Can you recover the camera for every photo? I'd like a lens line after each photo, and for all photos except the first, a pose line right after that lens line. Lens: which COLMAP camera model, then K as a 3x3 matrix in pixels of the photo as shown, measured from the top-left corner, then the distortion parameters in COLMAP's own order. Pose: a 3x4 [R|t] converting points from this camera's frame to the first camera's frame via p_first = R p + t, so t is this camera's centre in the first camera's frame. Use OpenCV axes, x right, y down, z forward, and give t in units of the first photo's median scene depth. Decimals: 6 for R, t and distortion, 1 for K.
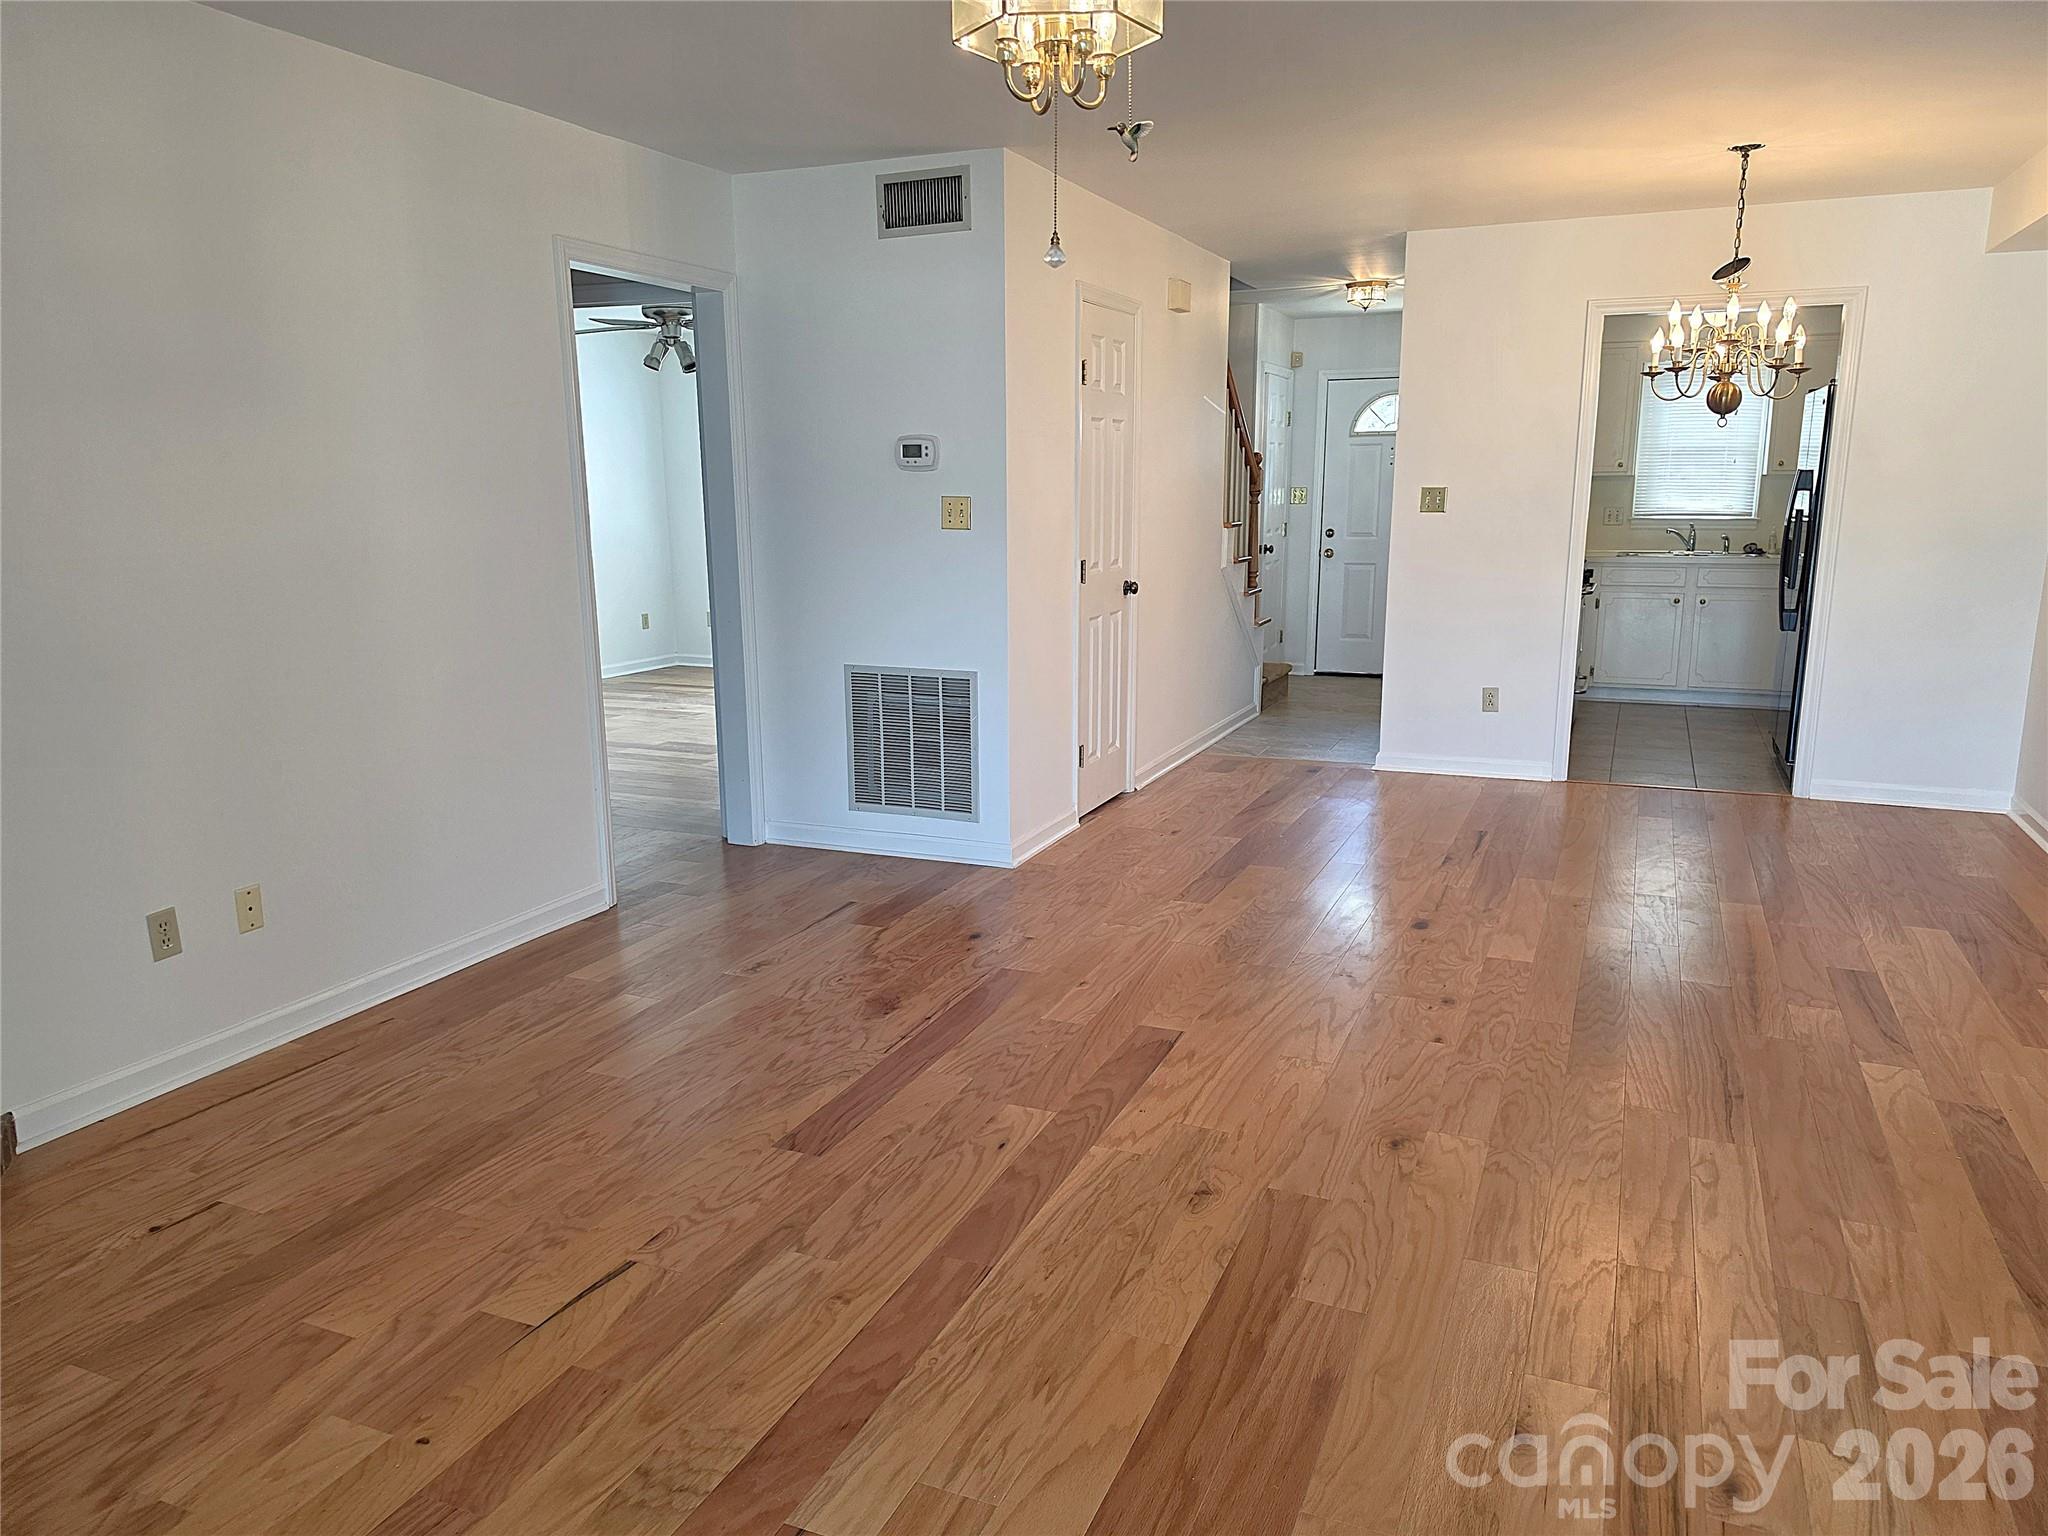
lens RADIAL K [[1420.4, 0, 1025.8], [0, 1420.4, 801.7], [0, 0, 1]] dist [0.111109, -0.188084]
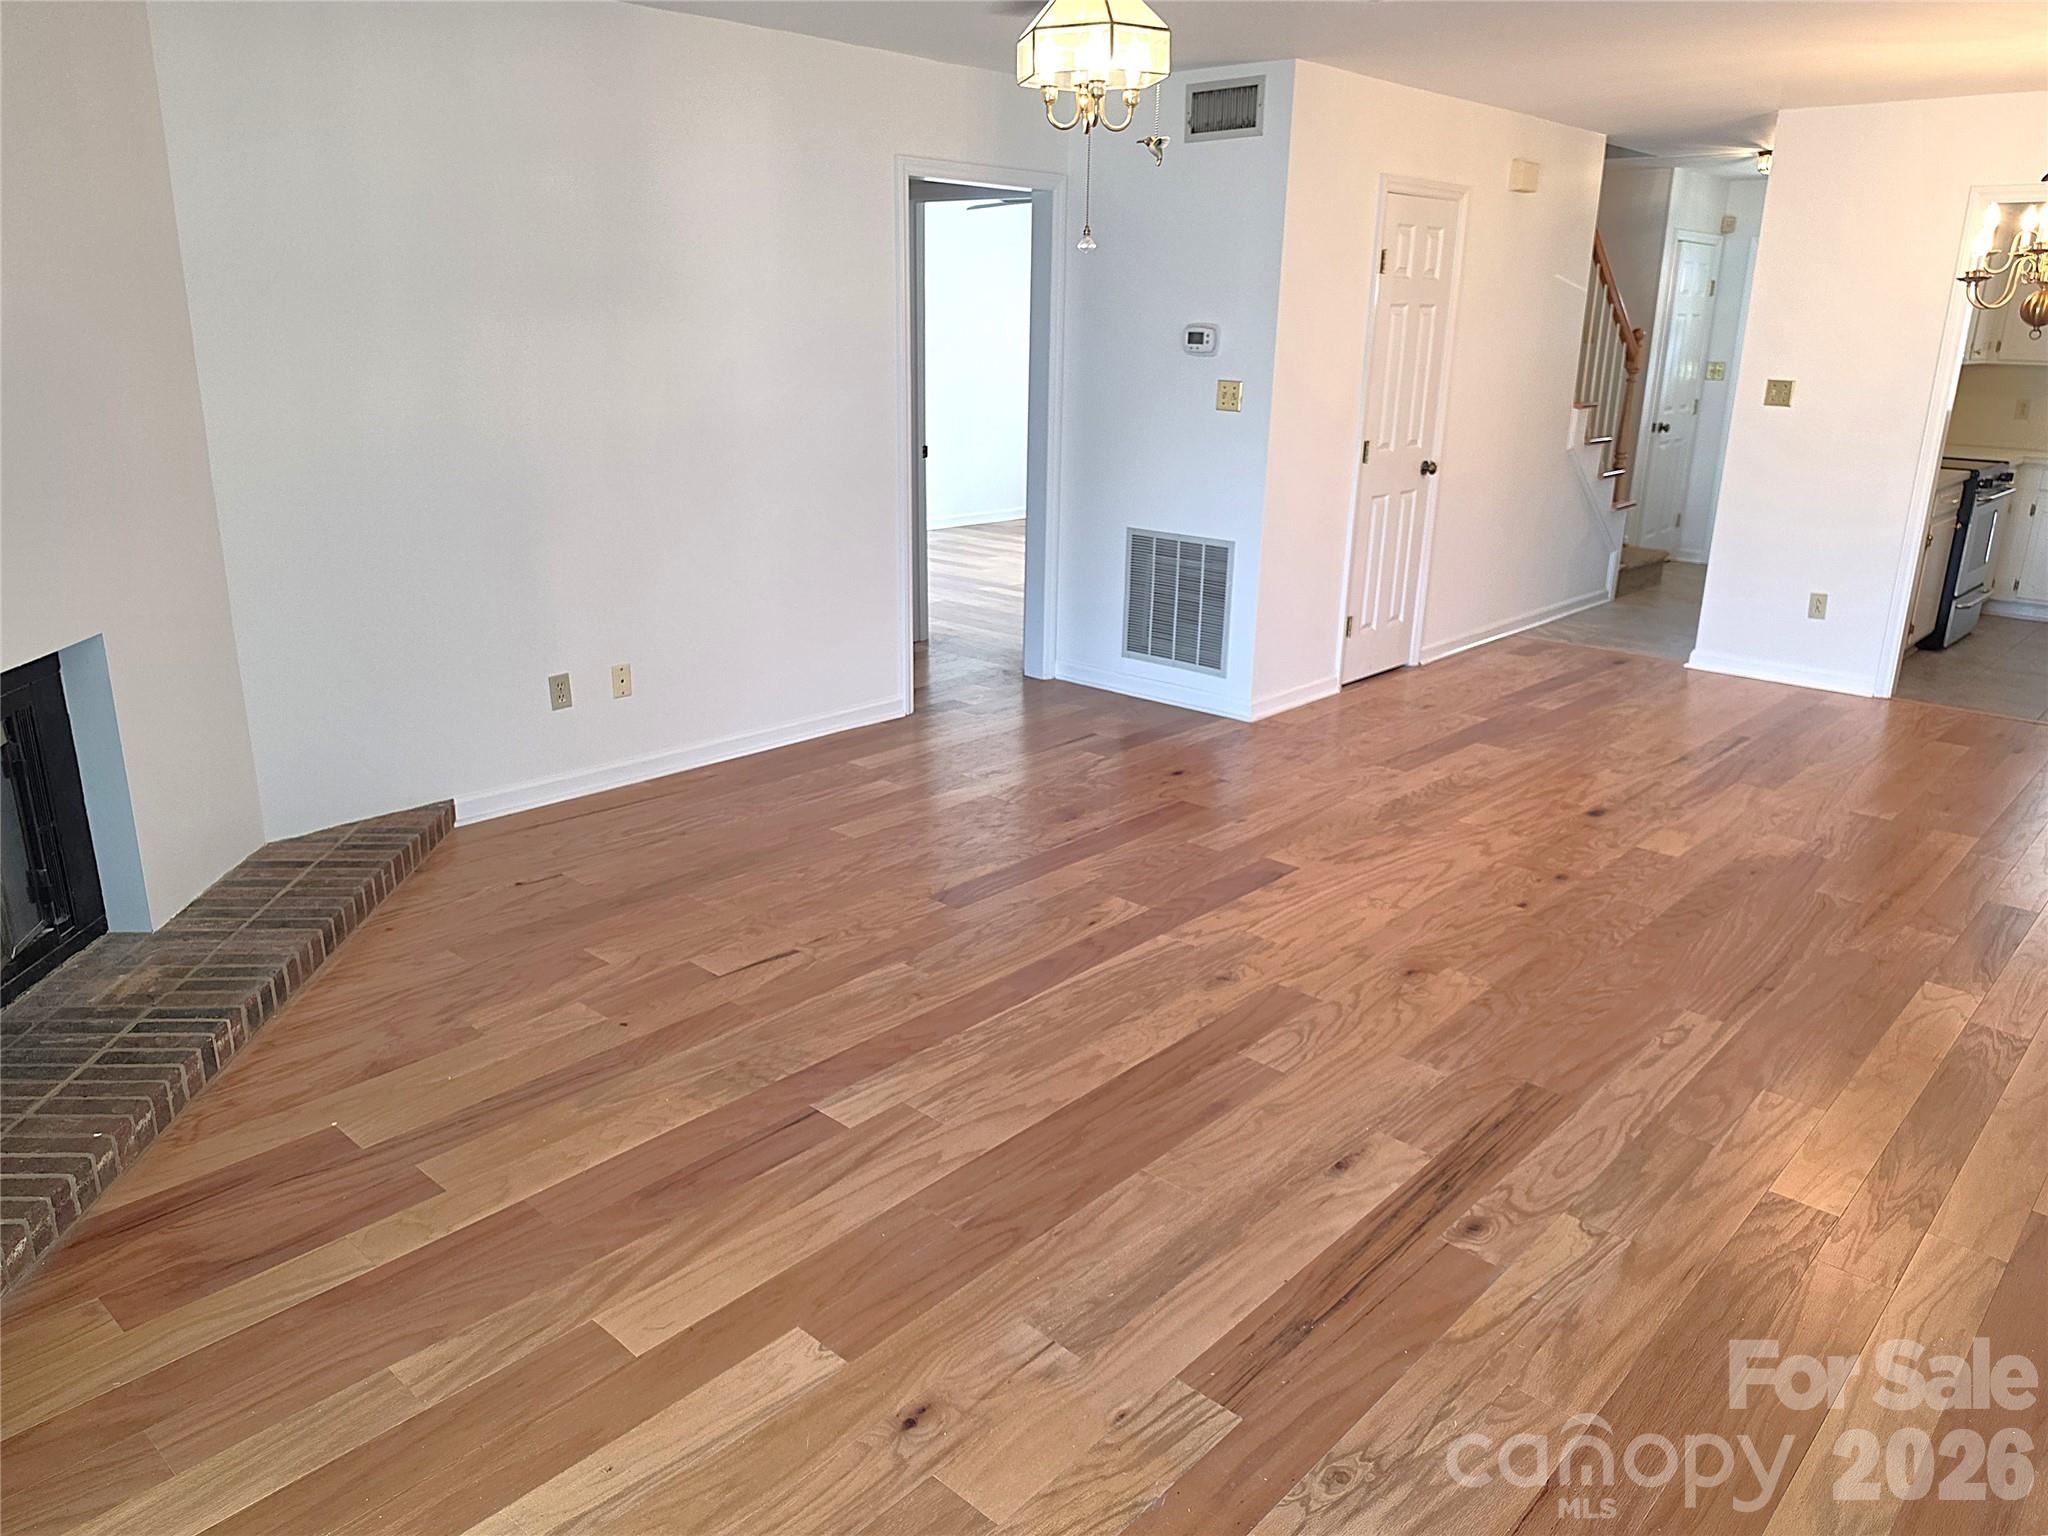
lens RADIAL K [[1449.7, 0, 1024.0], [0, 1449.7, 768.0], [0, 0, 1]] dist [0.136260, -0.248948]
pose [[0.943216, 0.120095, -0.309711, 0.212776], [-0.095496, 0.991033, 0.093455, -0.008041], [0.318158, -0.058572, 0.946227, -0.161972]]
